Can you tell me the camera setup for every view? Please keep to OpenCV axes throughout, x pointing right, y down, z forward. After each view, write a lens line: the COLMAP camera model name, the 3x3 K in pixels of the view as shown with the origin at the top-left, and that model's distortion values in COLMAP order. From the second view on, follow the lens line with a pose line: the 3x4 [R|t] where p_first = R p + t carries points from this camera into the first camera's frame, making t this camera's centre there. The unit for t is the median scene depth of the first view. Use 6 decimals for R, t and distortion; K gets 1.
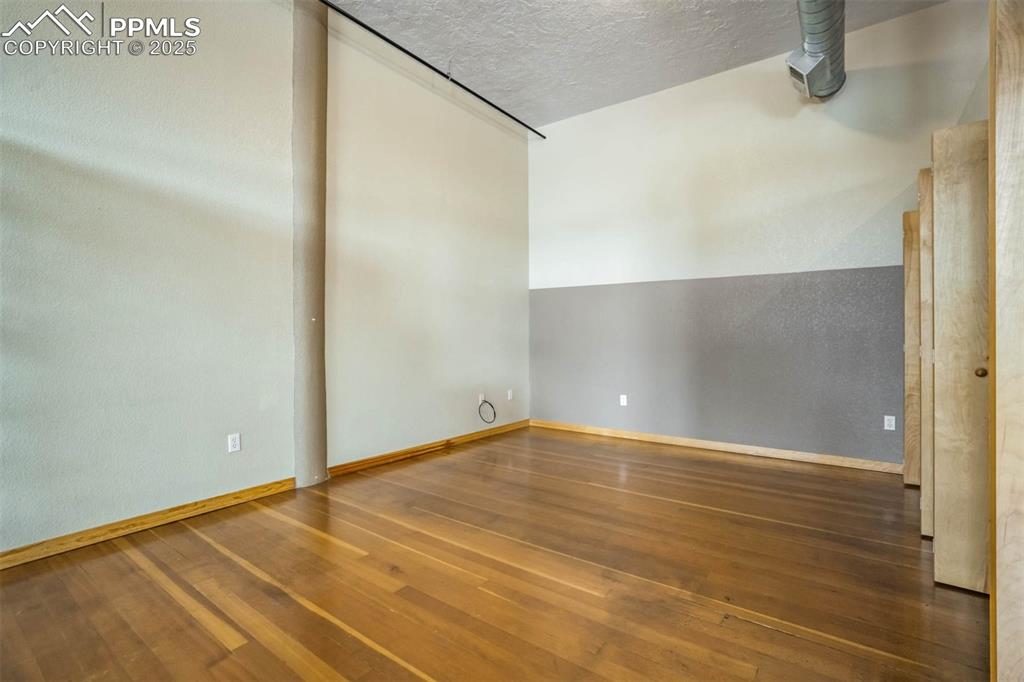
lens RADIAL K [[453.3, 0, 521.9], [0, 453.3, 346.6], [0, 0, 1]] dist [-0.036141, 0.000071]
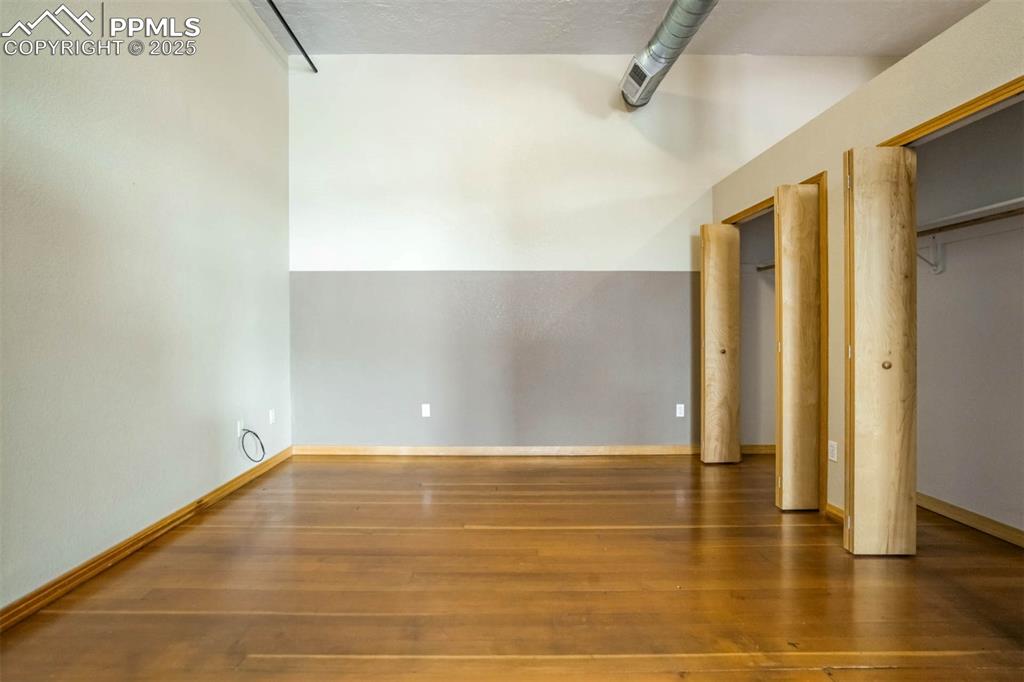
lens RADIAL K [[476.9, 0, 484.6], [0, 476.9, 336.1], [0, 0, 1]] dist [-0.032125, 0.010358]
pose [[0.809206, 0.010225, 0.587436, -0.245710], [0.003007, 0.999763, -0.021544, 0.002972], [-0.587518, 0.019200, 0.808984, 0.291524]]
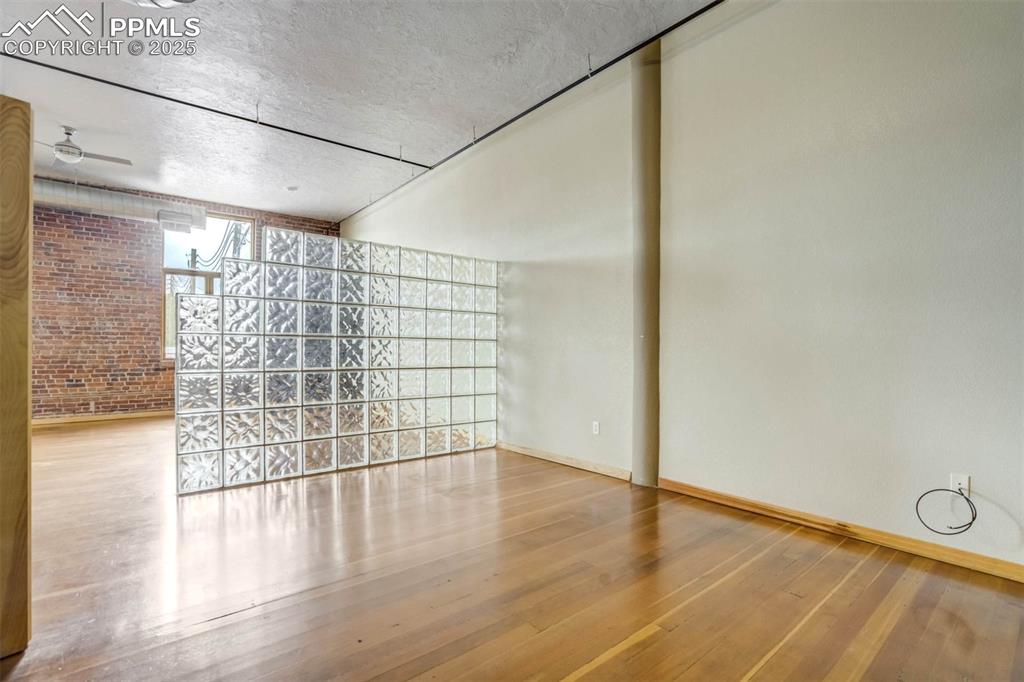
lens RADIAL K [[476.9, 0, 520.1], [0, 476.9, 345.0], [0, 0, 1]] dist [-0.032125, 0.010358]
pose [[-0.240989, -0.005569, -0.970512, 0.668027], [-0.017511, 0.999846, -0.001389, -0.028349], [0.970370, 0.016659, -0.241049, 0.879434]]
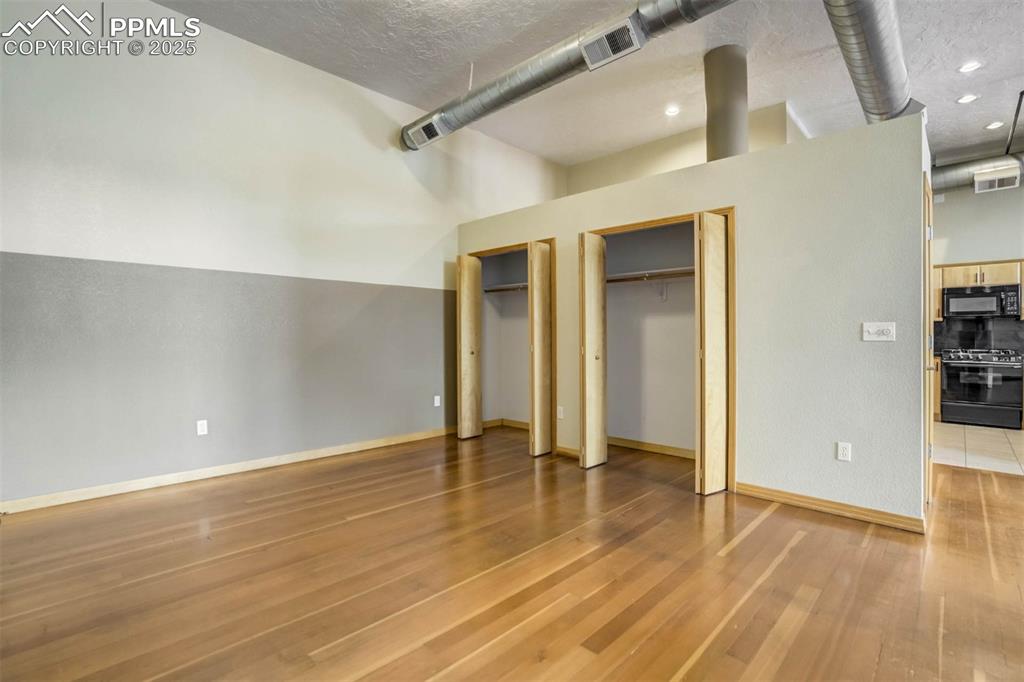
lens RADIAL K [[476.9, 0, 521.5], [0, 476.9, 336.3], [0, 0, 1]] dist [-0.032125, 0.010358]
pose [[0.129875, 0.017438, 0.991377, -0.557958], [0.019386, 0.999610, -0.020122, -0.000773], [-0.991341, 0.021832, 0.129486, 0.494370]]
